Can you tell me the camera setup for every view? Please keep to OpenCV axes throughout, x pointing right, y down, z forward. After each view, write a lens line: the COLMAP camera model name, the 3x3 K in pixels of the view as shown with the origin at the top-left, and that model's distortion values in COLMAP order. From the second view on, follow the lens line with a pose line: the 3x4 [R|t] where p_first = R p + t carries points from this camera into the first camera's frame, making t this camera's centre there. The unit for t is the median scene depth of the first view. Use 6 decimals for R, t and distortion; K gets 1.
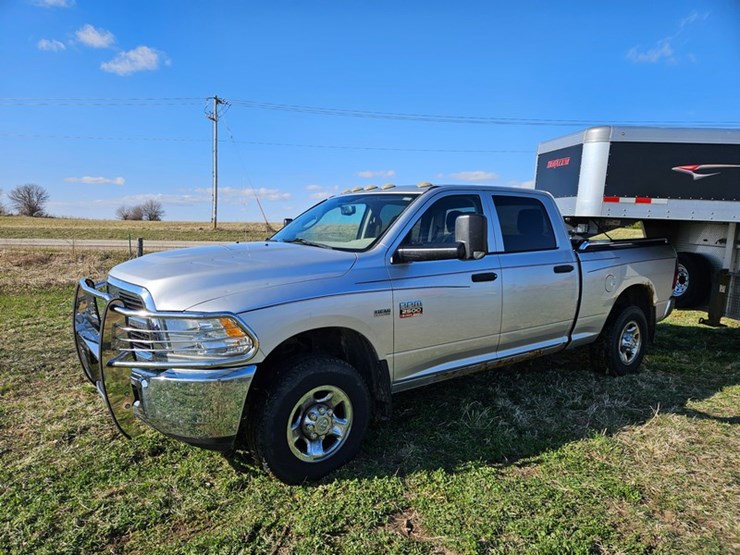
lens RADIAL K [[503.4, 0, 349.4], [0, 503.4, 278.4], [0, 0, 1]] dist [0.021108, -0.002375]
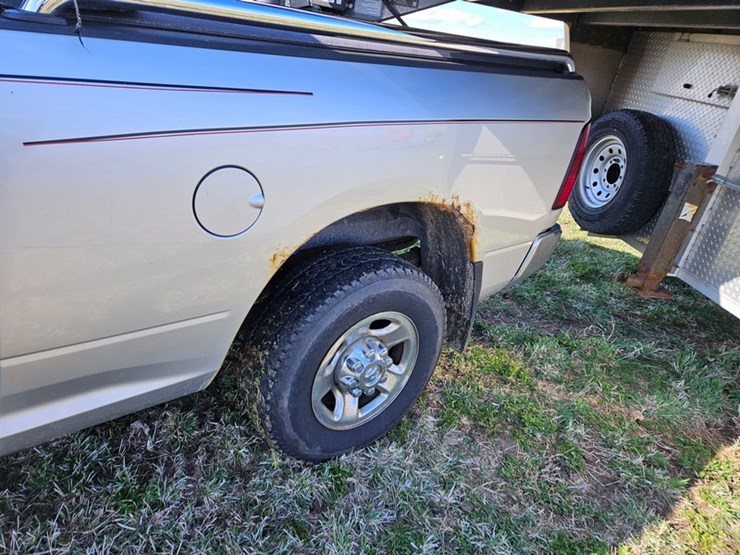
lens RADIAL K [[504.0, 0, 359.0], [0, 504.0, 275.1], [0, 0, 1]] dist [0.075813, -0.063276]
pose [[0.992520, 0.093158, 0.078907, 0.531200], [-0.113257, 0.943895, 0.310219, -0.037196], [-0.045580, -0.316835, 0.947385, 0.724209]]
